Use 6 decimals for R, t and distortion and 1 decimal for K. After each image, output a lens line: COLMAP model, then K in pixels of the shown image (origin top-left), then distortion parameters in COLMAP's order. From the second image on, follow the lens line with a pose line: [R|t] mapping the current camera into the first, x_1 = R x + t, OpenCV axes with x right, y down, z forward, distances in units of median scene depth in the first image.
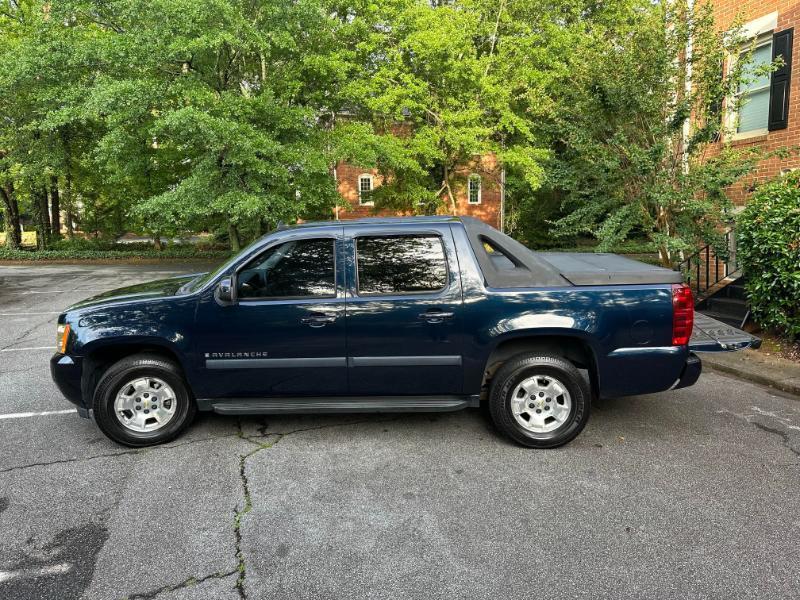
lens RADIAL K [[563.0, 0, 400.0], [0, 563.0, 300.0], [0, 0, 1]] dist [0.073936, -0.089642]
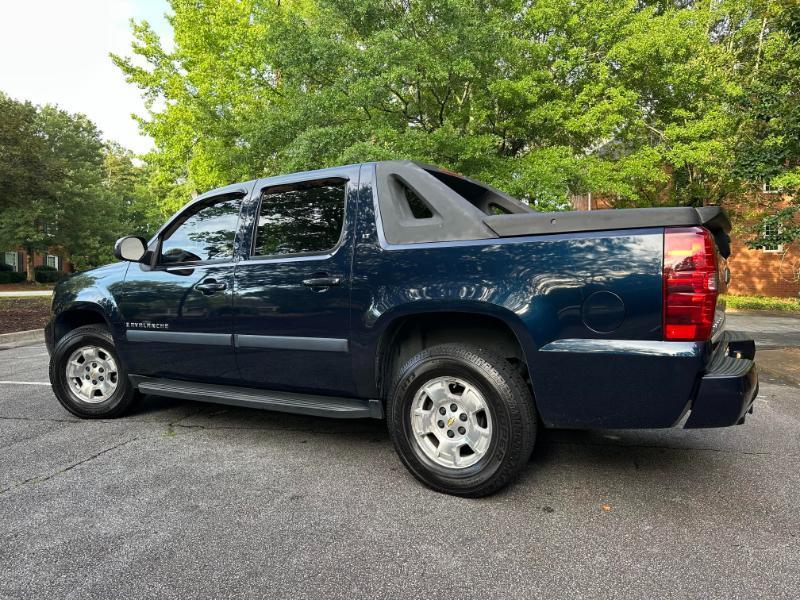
lens RADIAL K [[563.0, 0, 400.0], [0, 563.0, 300.0], [0, 0, 1]] dist [0.073936, -0.089642]
pose [[0.876029, 0.024651, -0.481628, 0.499444], [-0.078904, 0.992561, -0.092715, 0.108563], [0.475759, 0.119223, 0.871458, 0.390919]]
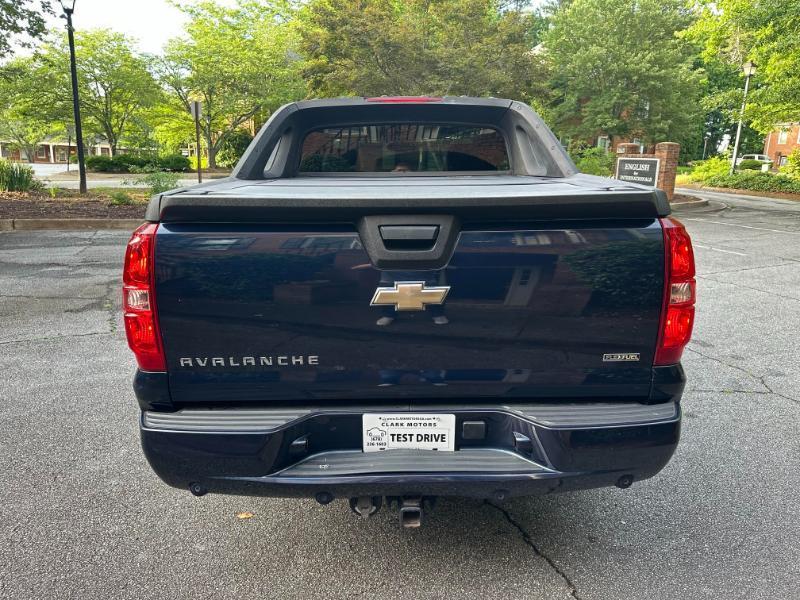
lens RADIAL K [[560.9, 0, 400.0], [0, 560.9, 300.0], [0, 0, 1]] dist [0.006110, -0.004007]
pose [[0.058234, 0.260499, -0.963716, 0.873630], [-0.164408, 0.954676, 0.248120, -0.100012], [0.984672, 0.143994, 0.098423, 1.107217]]
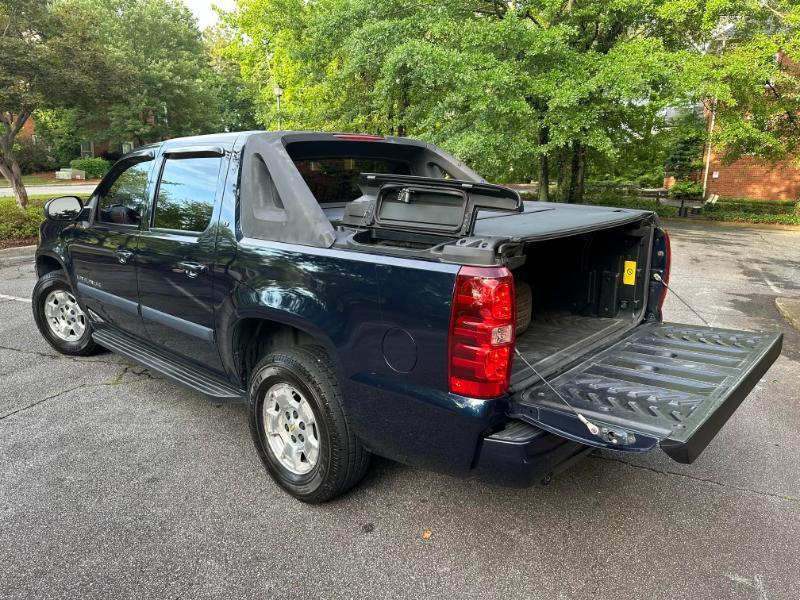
lens RADIAL K [[568.1, 0, 400.0], [0, 568.1, 300.0], [0, 0, 1]] dist [0.040166, -0.047590]
pose [[0.767824, 0.166652, -0.618606, 0.702995], [-0.119037, 0.985872, 0.117842, -0.046201], [0.629504, -0.016845, 0.776814, 0.579604]]
